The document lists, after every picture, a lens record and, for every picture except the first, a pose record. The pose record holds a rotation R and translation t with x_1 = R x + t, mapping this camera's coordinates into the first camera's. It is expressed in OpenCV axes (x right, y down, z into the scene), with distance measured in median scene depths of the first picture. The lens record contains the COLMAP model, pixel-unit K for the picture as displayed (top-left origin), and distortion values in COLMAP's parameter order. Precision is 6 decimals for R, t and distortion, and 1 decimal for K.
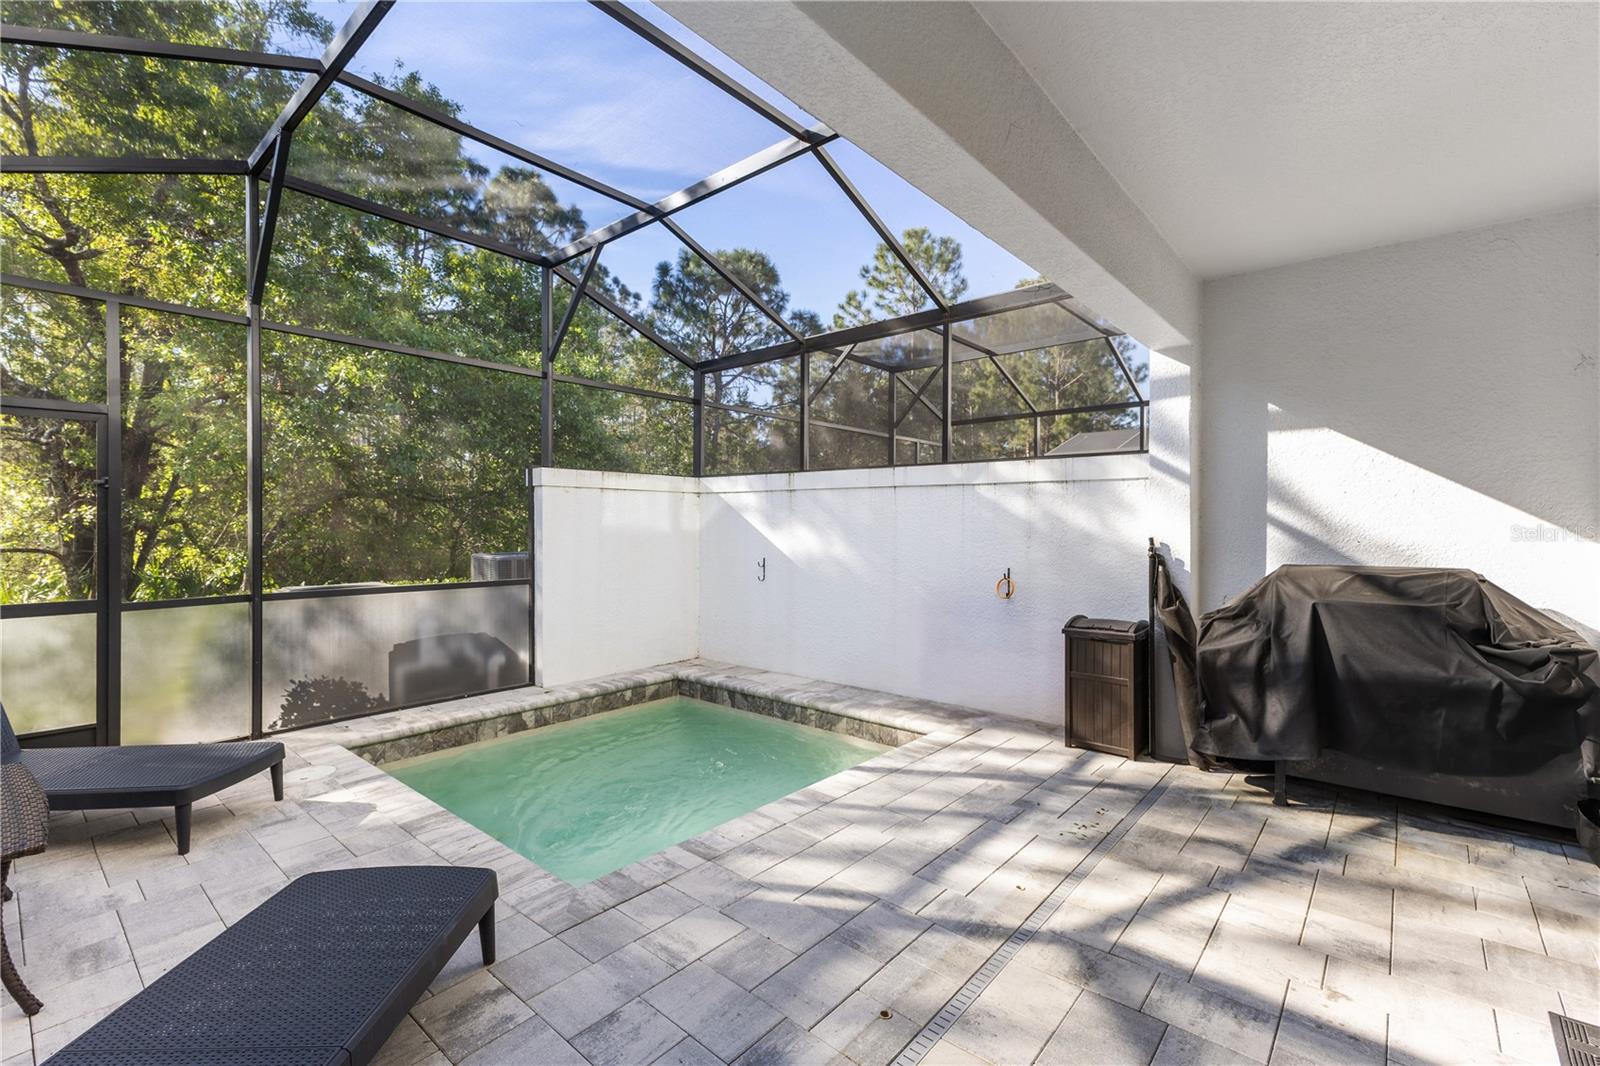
lens RADIAL K [[695.8, 0, 803.5], [0, 695.8, 530.4], [0, 0, 1]] dist [0.006913, -0.000187]
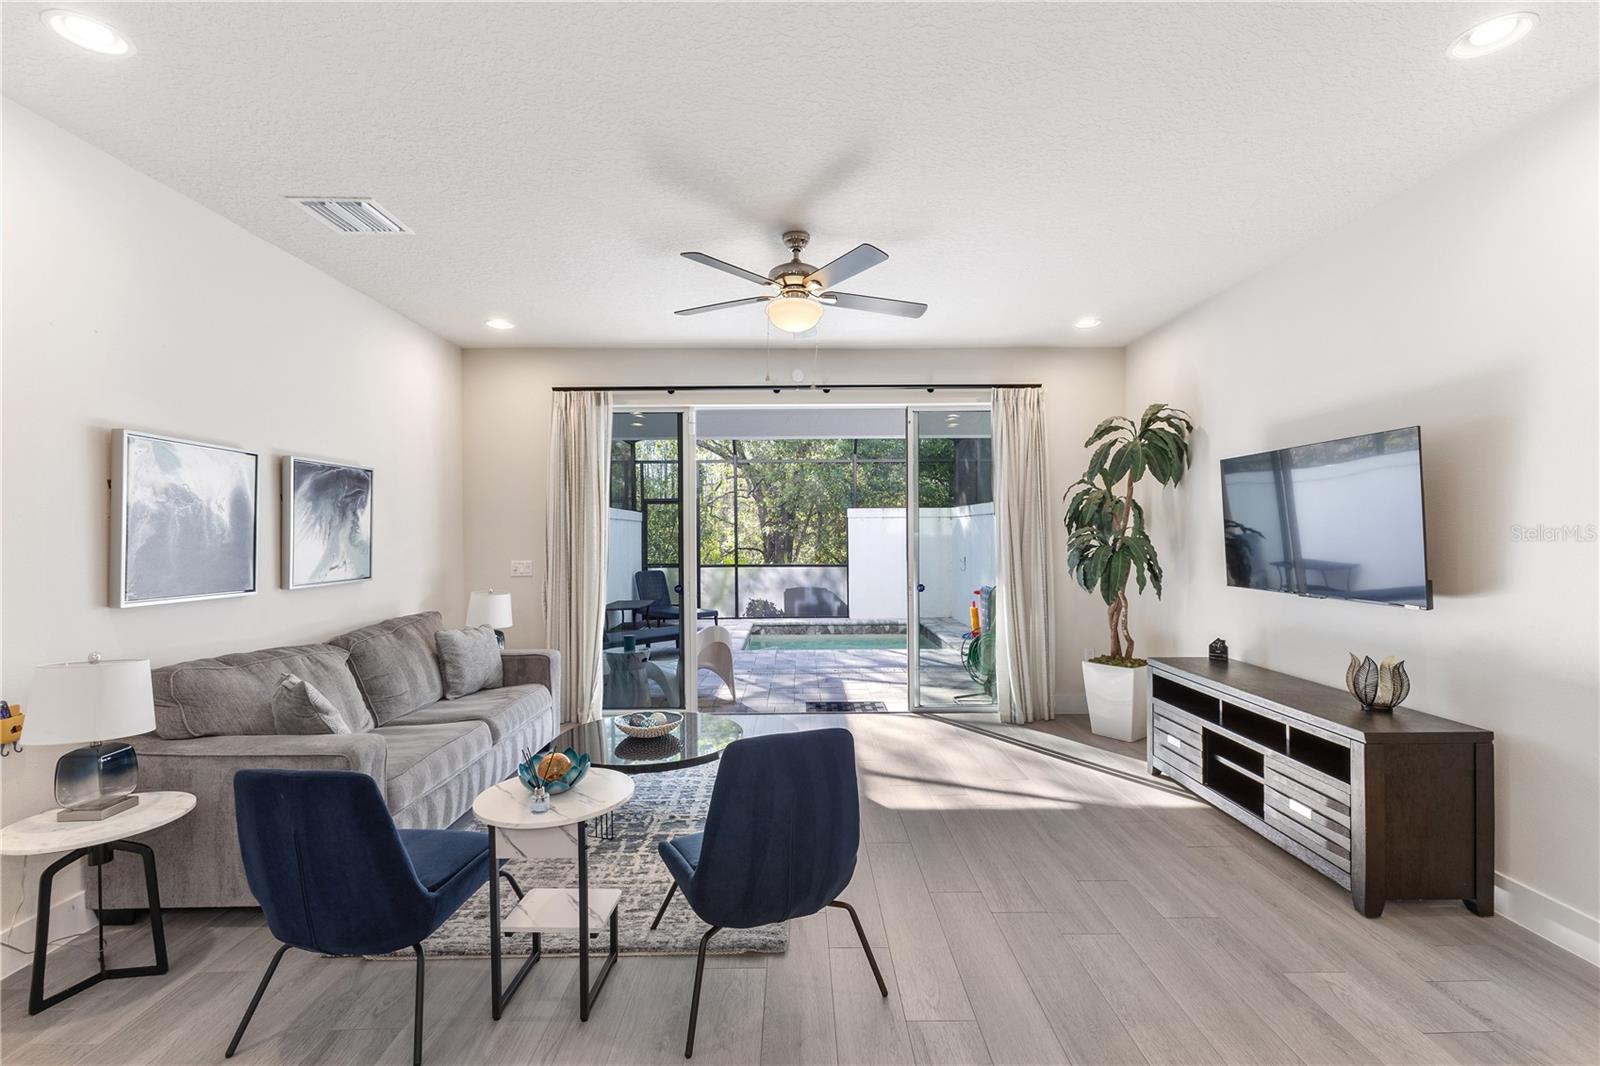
lens RADIAL K [[695.8, 0, 796.5], [0, 695.8, 537.0], [0, 0, 1]] dist [0.006913, -0.000187]
pose [[0.649778, 0.000097, -0.760124, 1.020315], [-0.000073, 1.000000, 0.000065, -0.008517], [0.760124, 0.000013, 0.649778, -0.404581]]
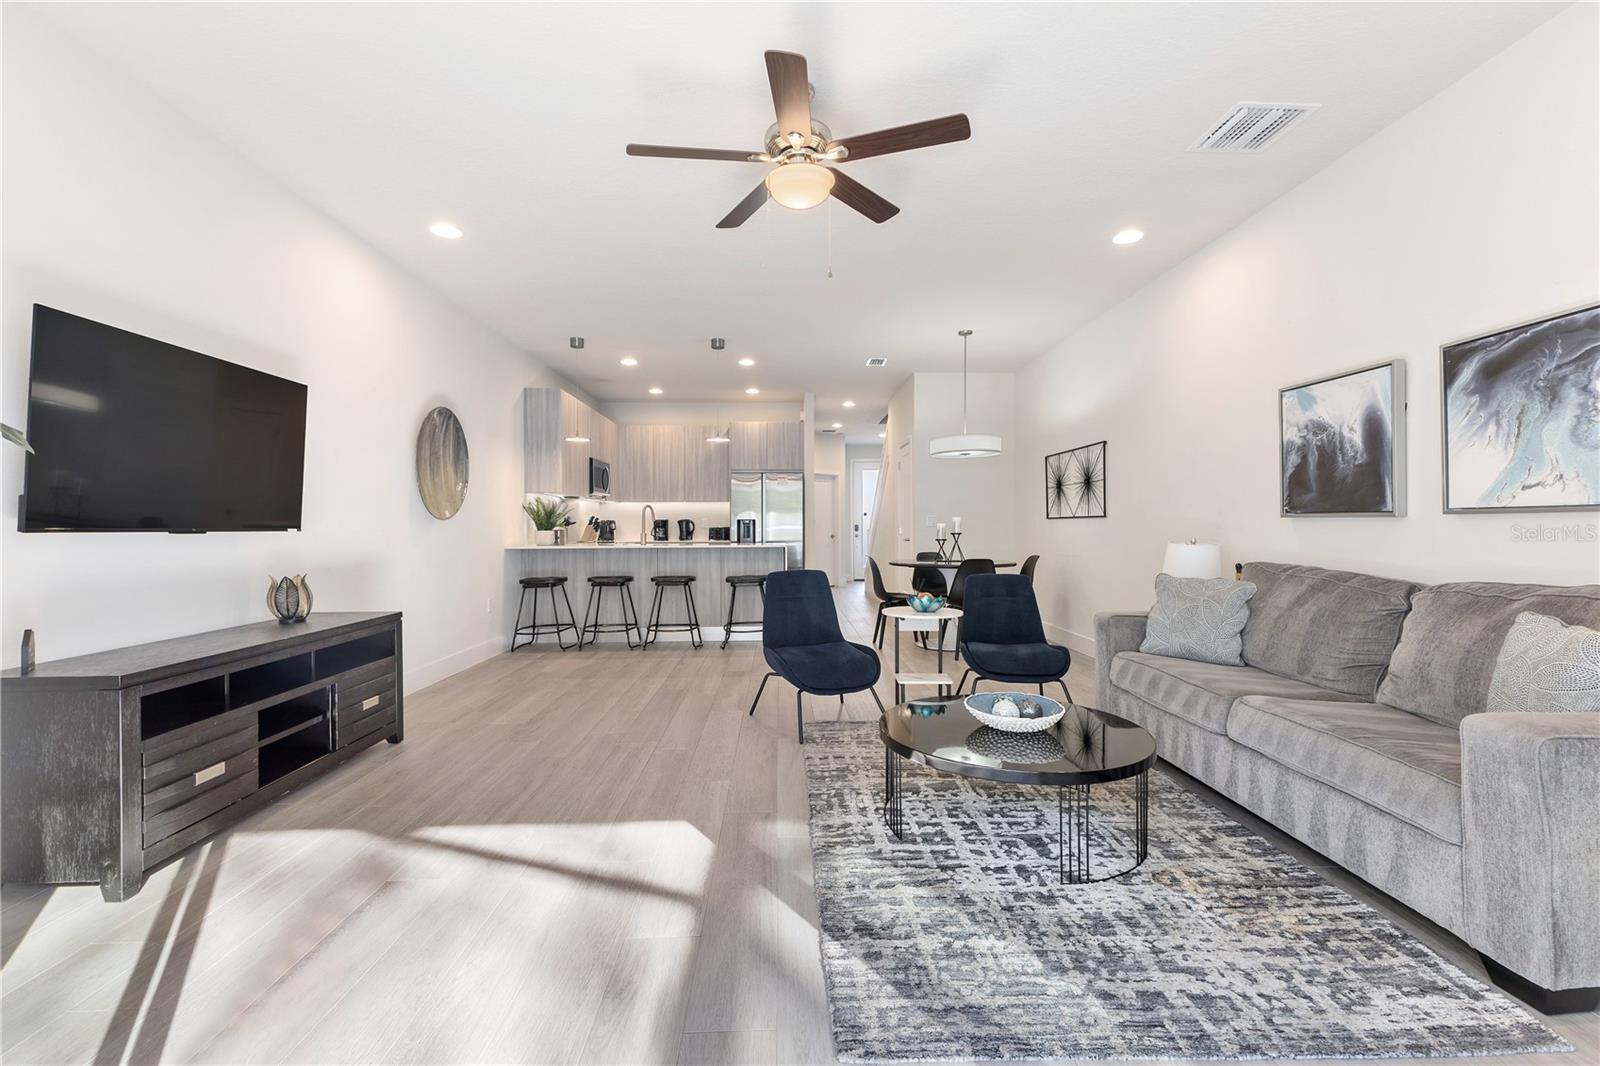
lens RADIAL K [[695.8, 0, 801.4], [0, 695.8, 526.9], [0, 0, 1]] dist [0.006913, -0.000187]
pose [[-0.672315, 0.004649, 0.740251, 0.259195], [0.010395, 0.999941, 0.003162, 0.036797], [-0.740192, 0.009821, -0.672324, 0.264564]]
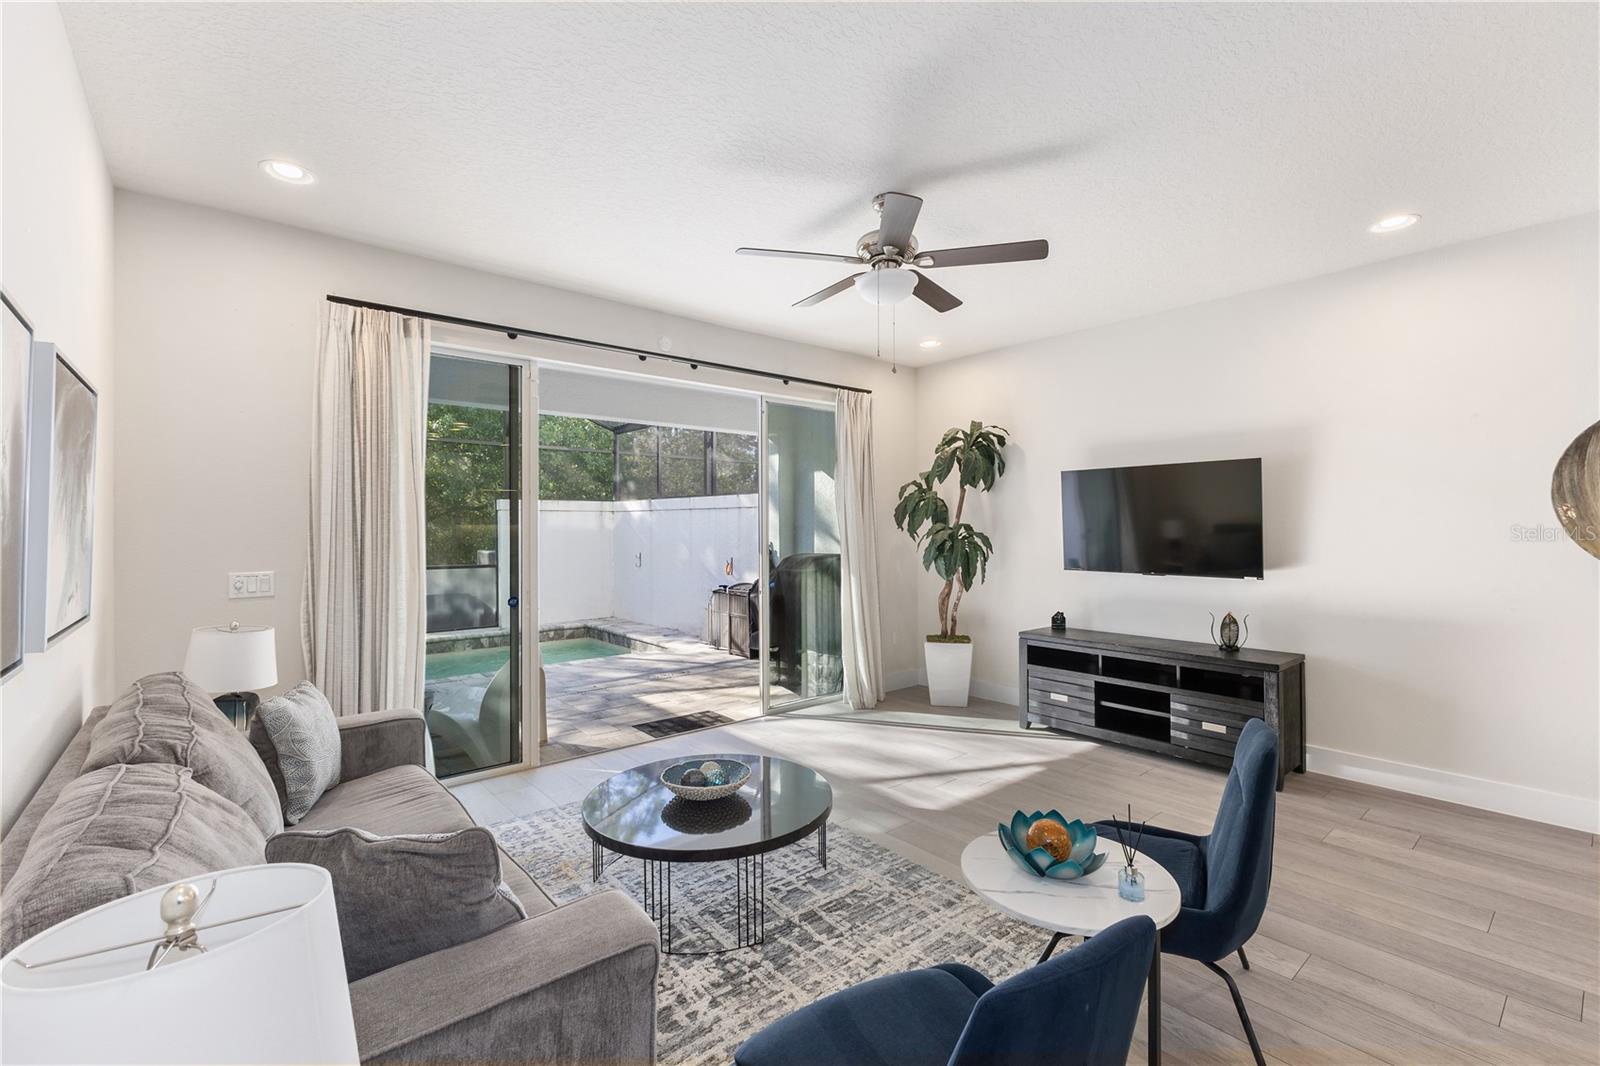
lens RADIAL K [[695.8, 0, 797.3], [0, 695.8, 522.5], [0, 0, 1]] dist [0.006913, -0.000187]
pose [[0.985063, -0.002773, -0.172172, 0.620851], [0.000486, 0.999911, -0.013328, -0.008414], [0.172194, 0.013045, 0.984977, -0.548383]]
